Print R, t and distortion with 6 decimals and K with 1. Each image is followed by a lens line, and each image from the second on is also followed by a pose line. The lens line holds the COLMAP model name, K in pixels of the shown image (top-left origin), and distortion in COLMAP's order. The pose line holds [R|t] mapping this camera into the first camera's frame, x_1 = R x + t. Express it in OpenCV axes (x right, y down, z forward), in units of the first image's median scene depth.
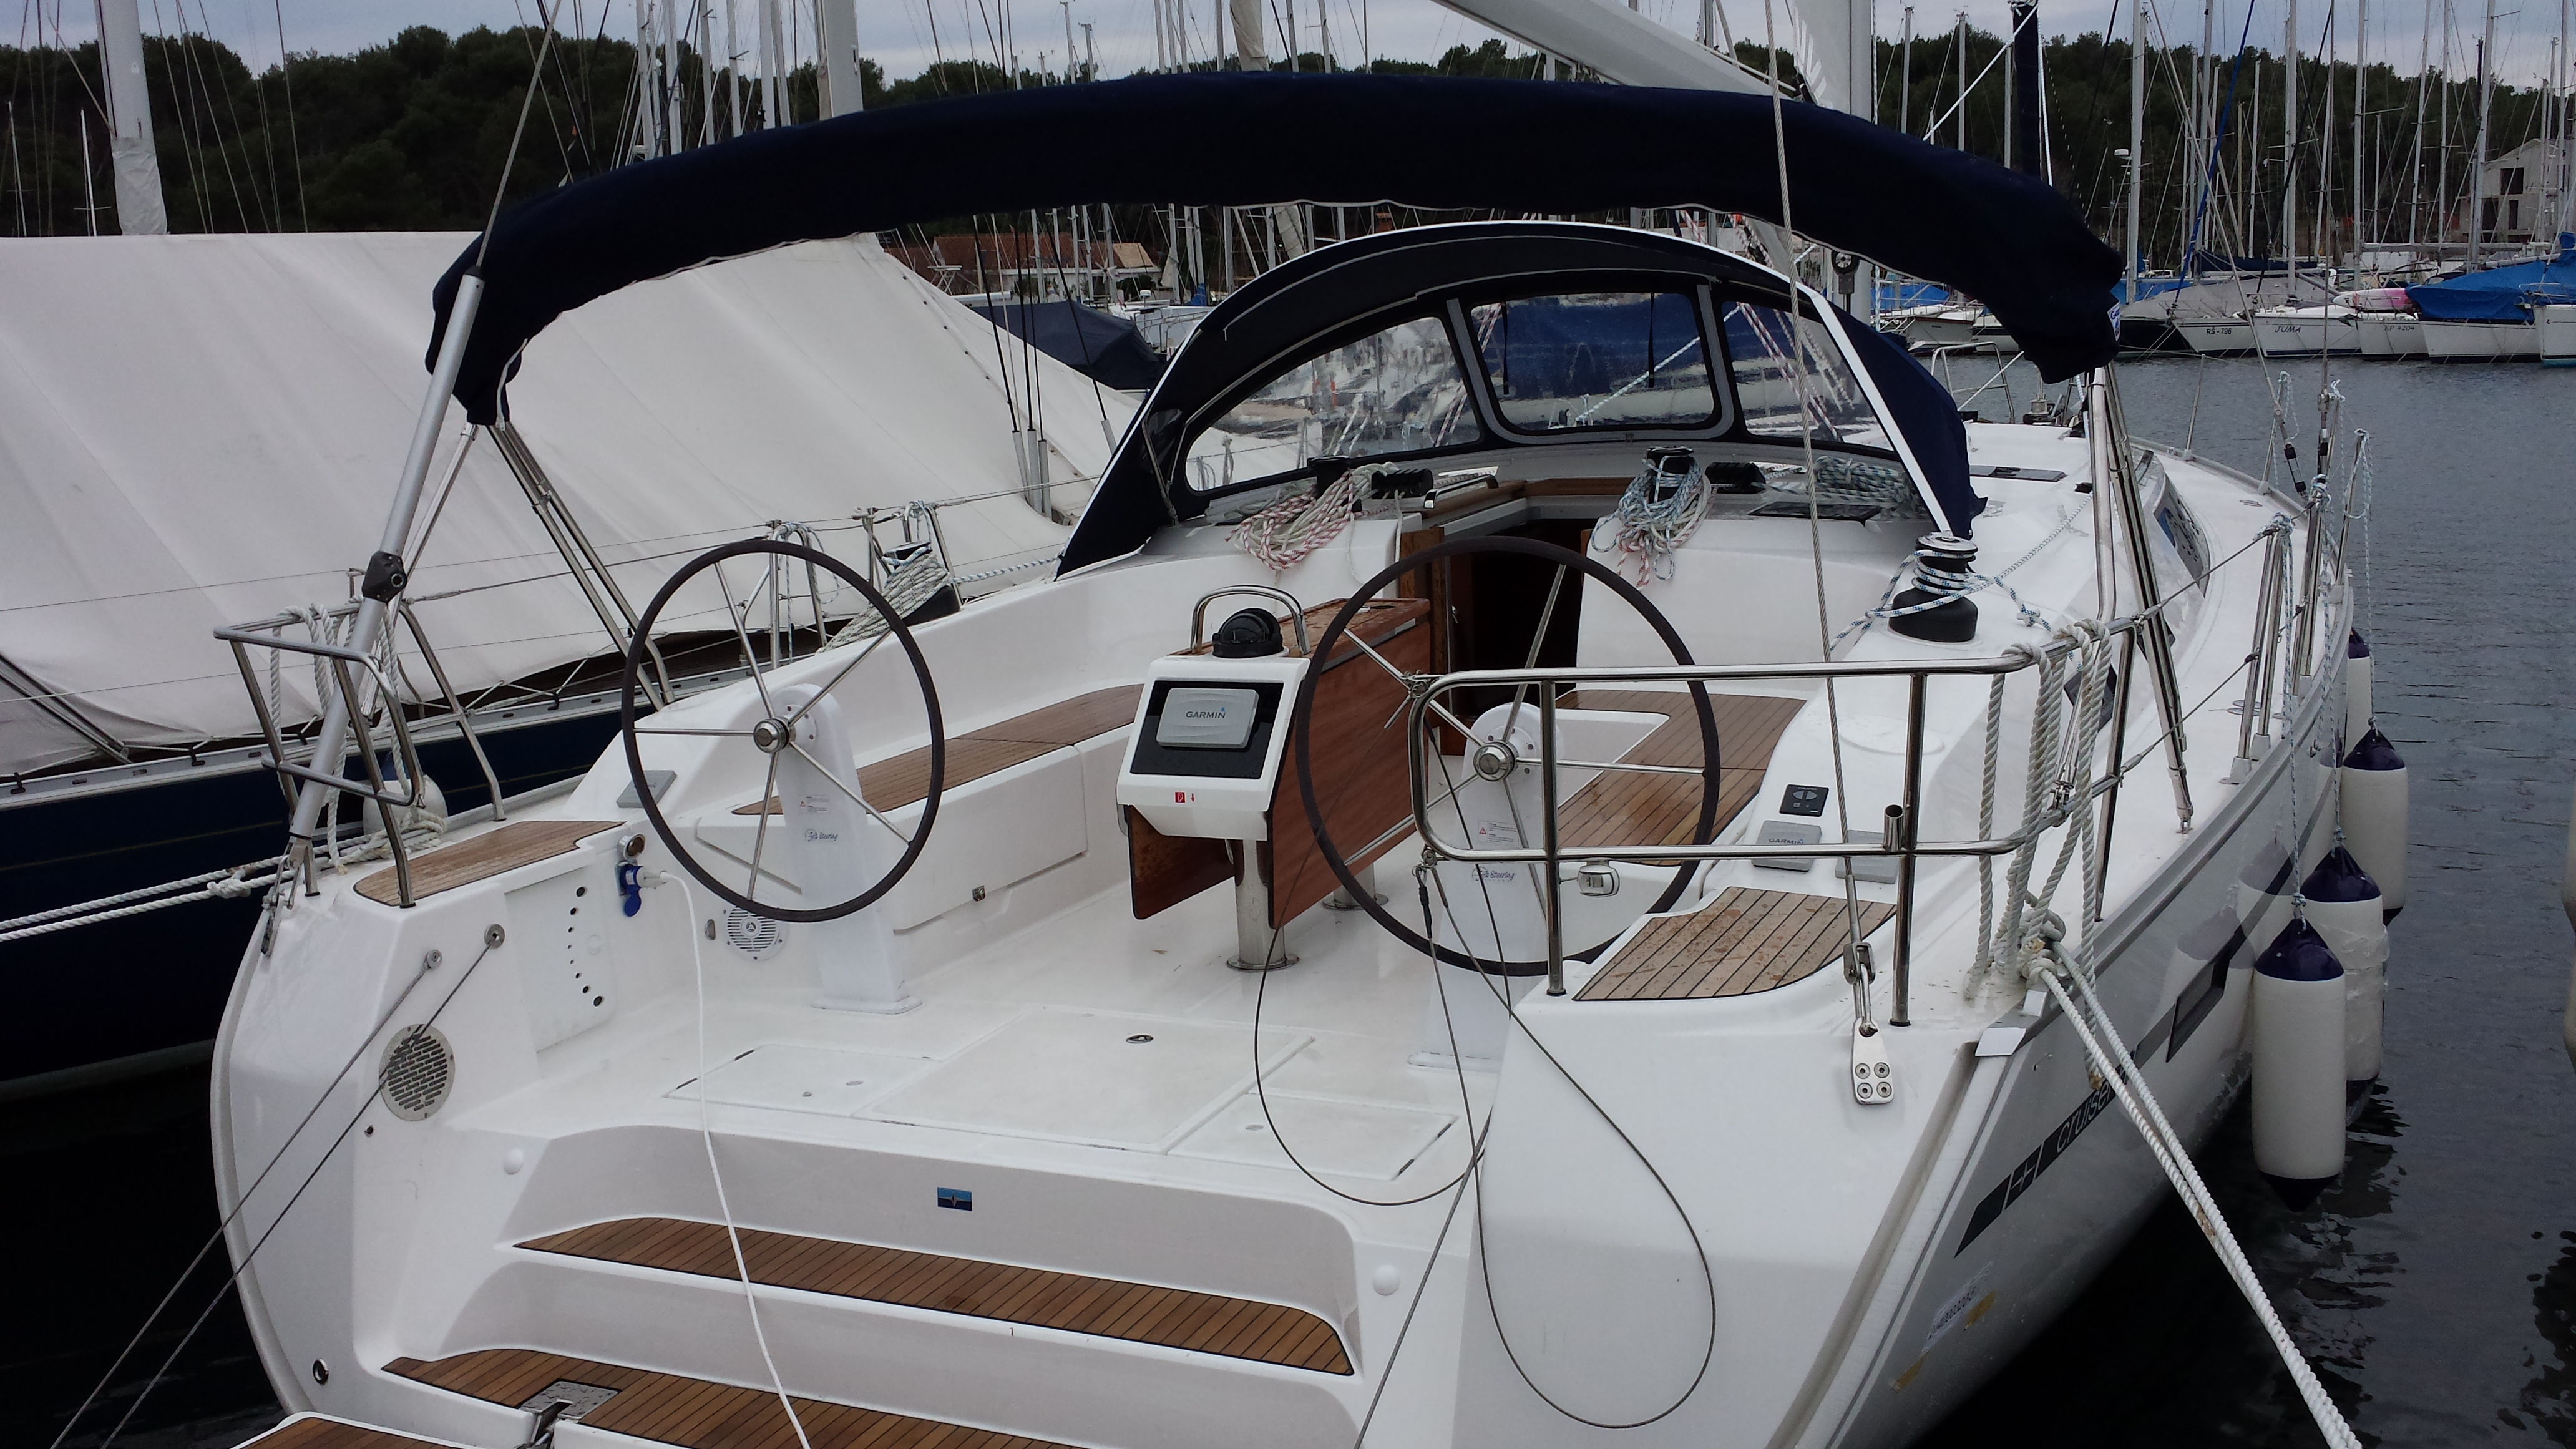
lens RADIAL K [[2317.9, 0, 1288.0], [0, 2317.9, 724.5], [0, 0, 1]] dist [0.146996, -0.368589]
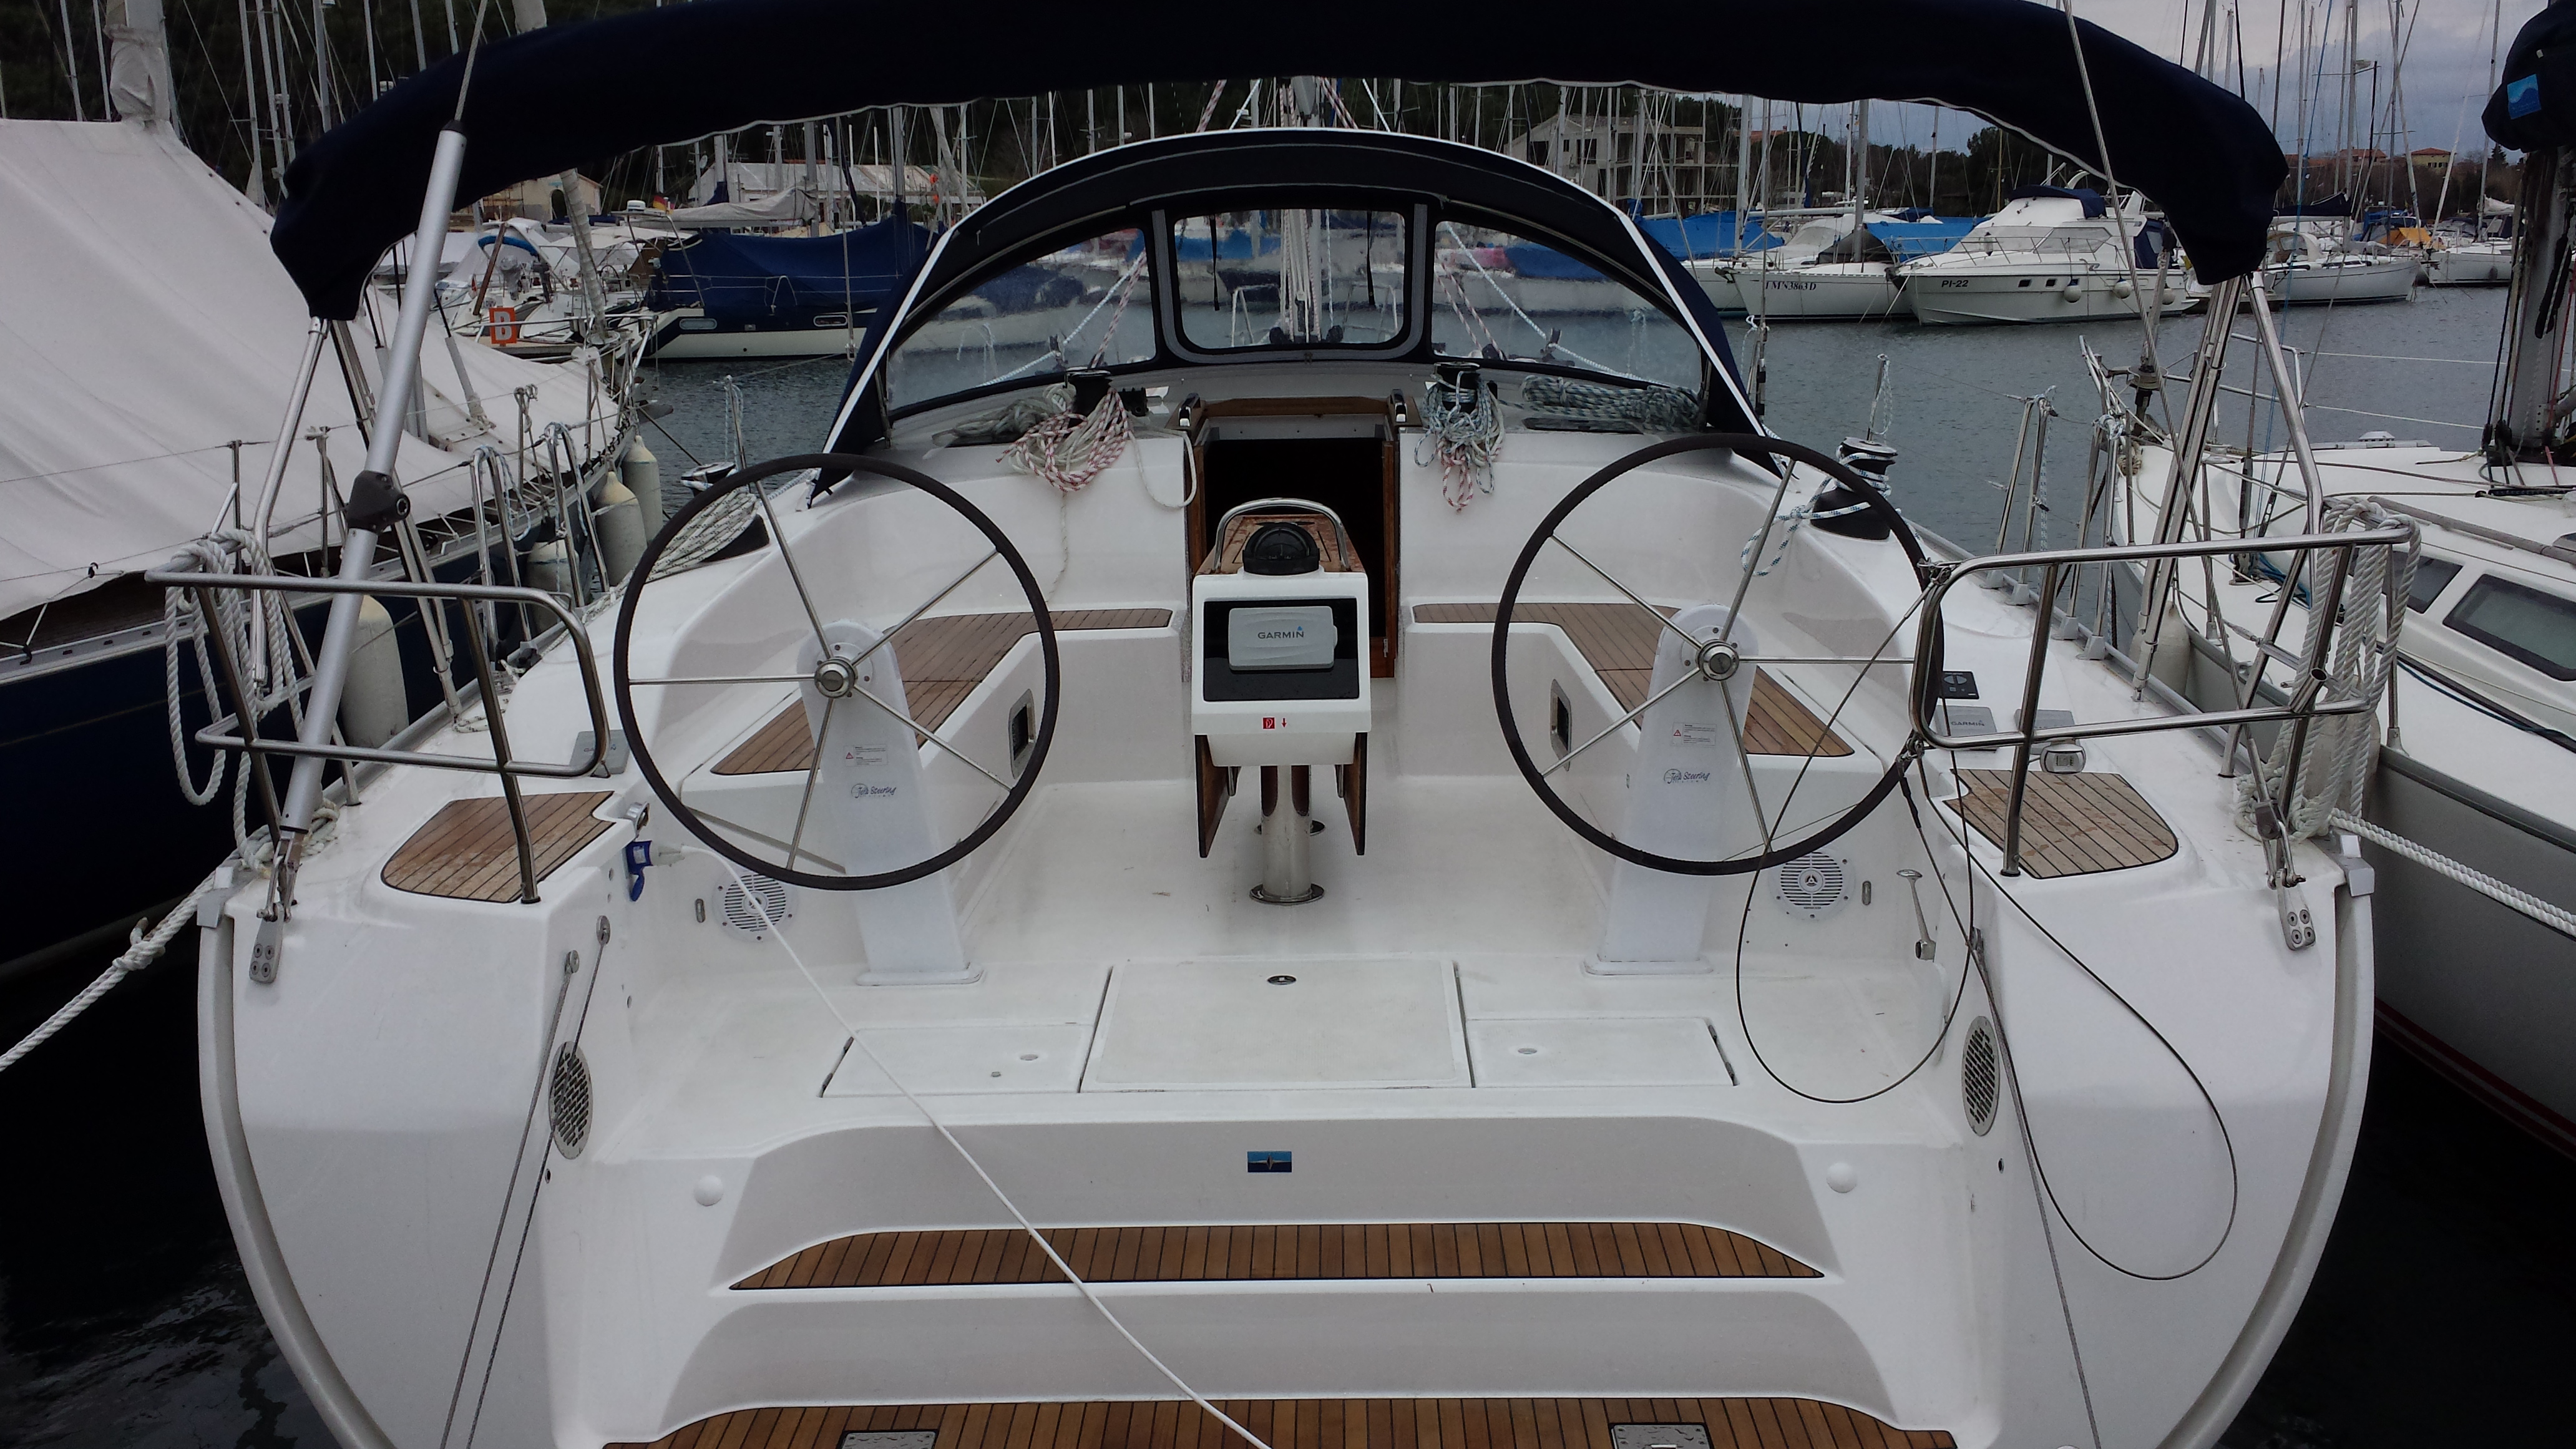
lens RADIAL K [[2317.9, 0, 1288.0], [0, 2317.9, 724.5], [0, 0, 1]] dist [0.146996, -0.368589]
pose [[0.917643, -0.055823, 0.393464, -0.424817], [0.046909, 0.998379, 0.032242, 0.002049], [-0.394626, -0.011130, 0.918774, 0.137777]]
